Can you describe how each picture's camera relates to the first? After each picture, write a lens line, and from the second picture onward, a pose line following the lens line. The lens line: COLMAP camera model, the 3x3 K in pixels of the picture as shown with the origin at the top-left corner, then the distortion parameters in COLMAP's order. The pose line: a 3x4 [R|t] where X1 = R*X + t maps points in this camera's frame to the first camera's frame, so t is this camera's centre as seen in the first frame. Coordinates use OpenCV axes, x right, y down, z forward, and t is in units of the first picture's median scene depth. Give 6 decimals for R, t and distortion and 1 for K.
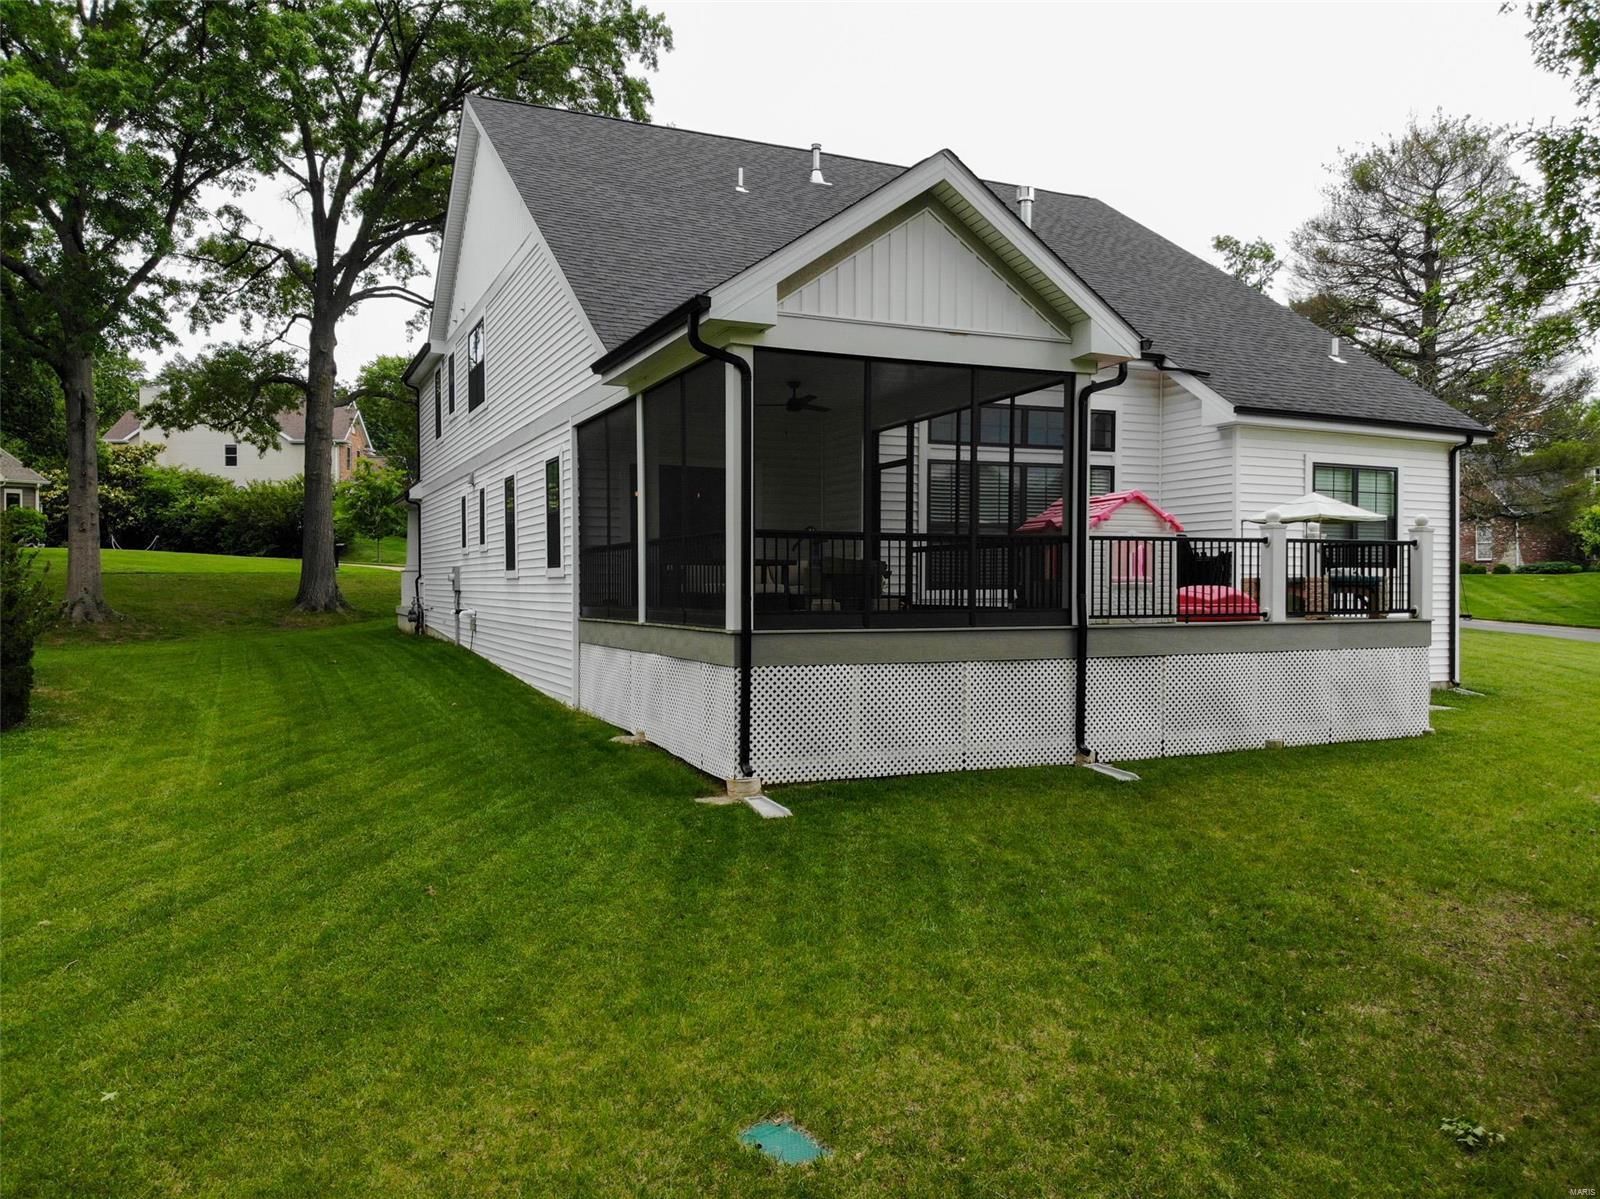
lens RADIAL K [[1172.2, 0, 800.0], [0, 1172.2, 599.5], [0, 0, 1]] dist [0.073818, -0.100552]
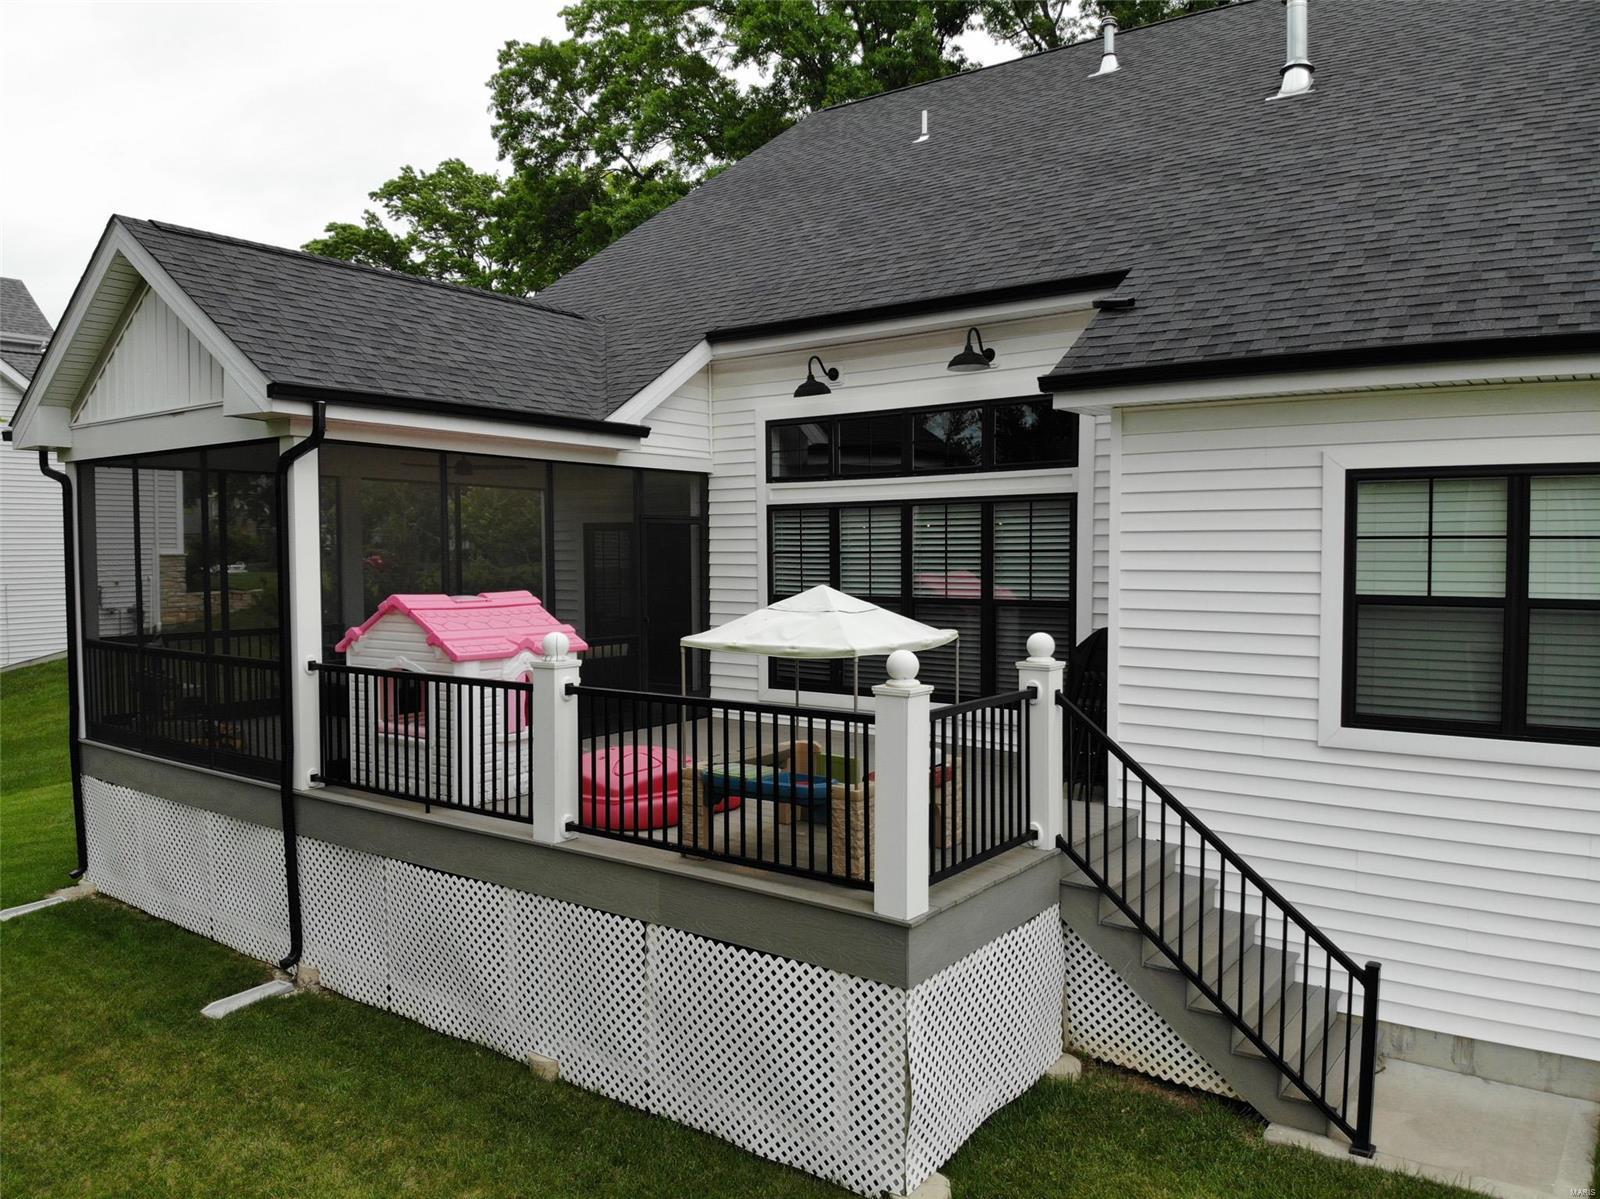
lens RADIAL K [[1172.2, 0, 800.0], [0, 1172.2, 599.5], [0, 0, 1]] dist [0.073818, -0.100552]
pose [[0.474743, 0.038714, -0.879272, 0.955923], [-0.008096, 0.999182, 0.039622, -0.116890], [0.880087, -0.011691, 0.474668, 0.872763]]
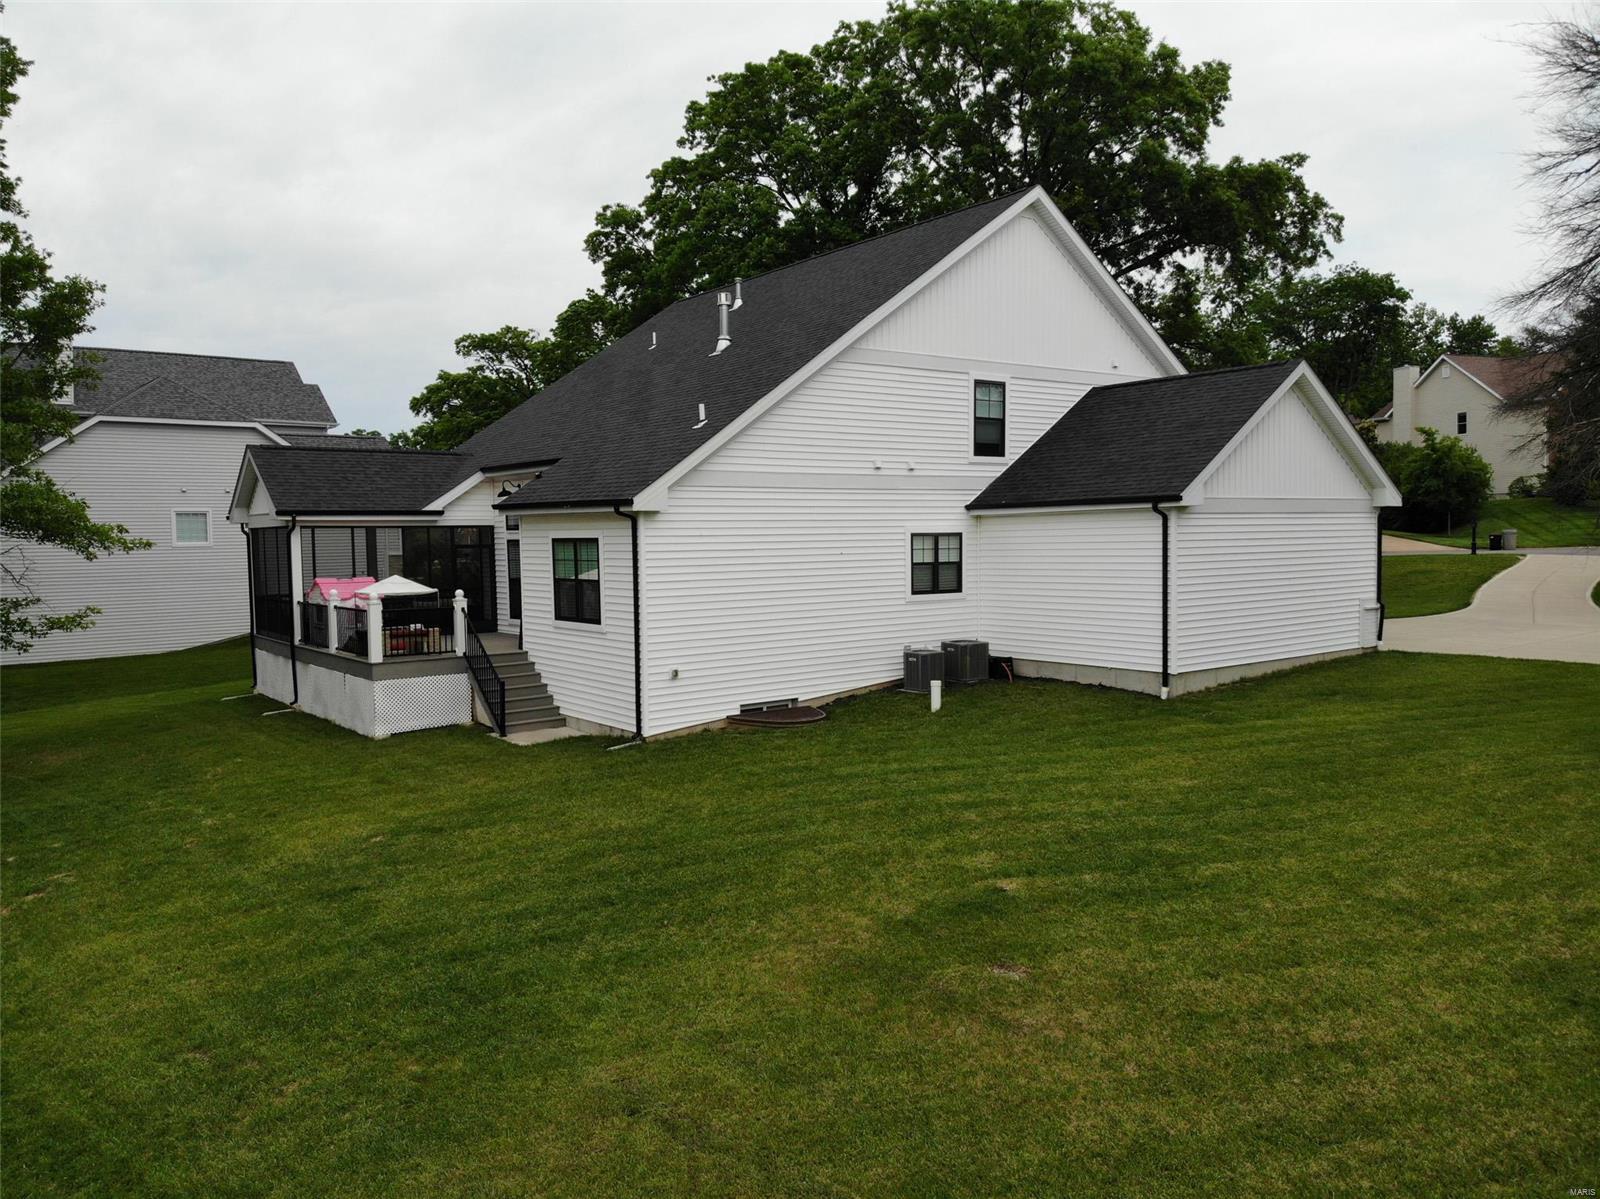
lens RADIAL K [[1172.2, 0, 800.0], [0, 1172.2, 599.5], [0, 0, 1]] dist [0.073818, -0.100552]
pose [[0.219494, 0.054090, -0.974113, 2.462471], [0.004375, 0.998397, 0.056425, -0.168022], [0.975604, -0.016646, 0.218905, 1.370132]]
